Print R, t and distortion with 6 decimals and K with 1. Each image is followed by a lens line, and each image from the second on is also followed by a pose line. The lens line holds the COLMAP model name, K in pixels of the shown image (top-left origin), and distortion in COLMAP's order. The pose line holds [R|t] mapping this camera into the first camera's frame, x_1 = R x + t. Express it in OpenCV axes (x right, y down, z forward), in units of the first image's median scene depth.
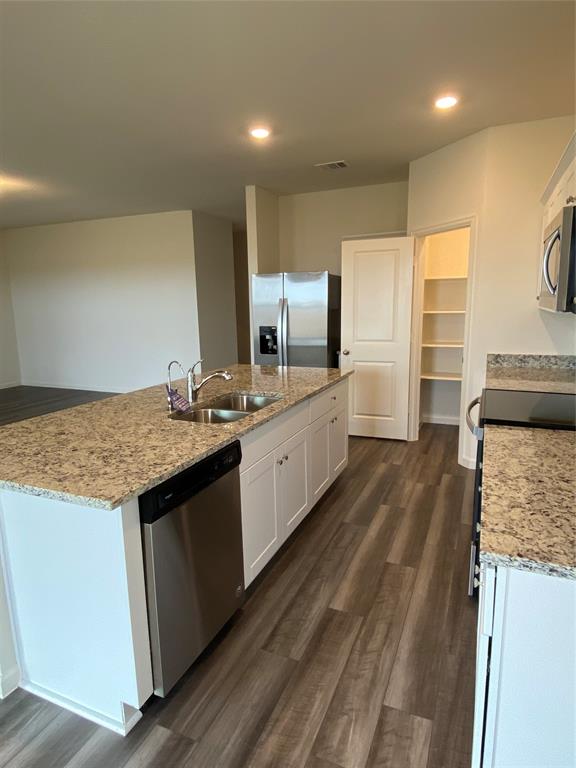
lens RADIAL K [[456.5, 0, 288.5], [0, 456.5, 384.4], [0, 0, 1]] dist [-0.001113, -0.000642]
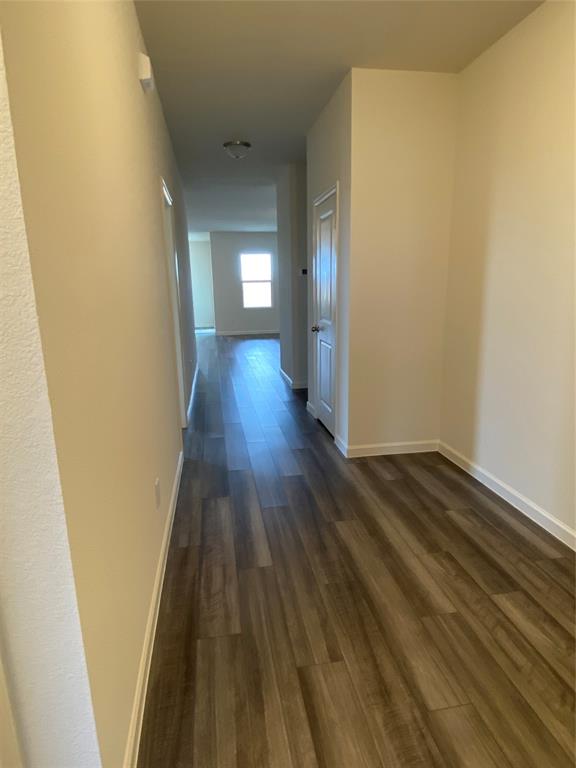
lens RADIAL K [[456.5, 0, 287.2], [0, 456.5, 383.2], [0, 0, 1]] dist [-0.001113, -0.000642]
pose [[-0.832042, 0.149205, -0.534269, 0.568373], [-0.076195, 0.923276, 0.376504, -0.194899], [0.549454, 0.353976, -0.756836, 1.317584]]
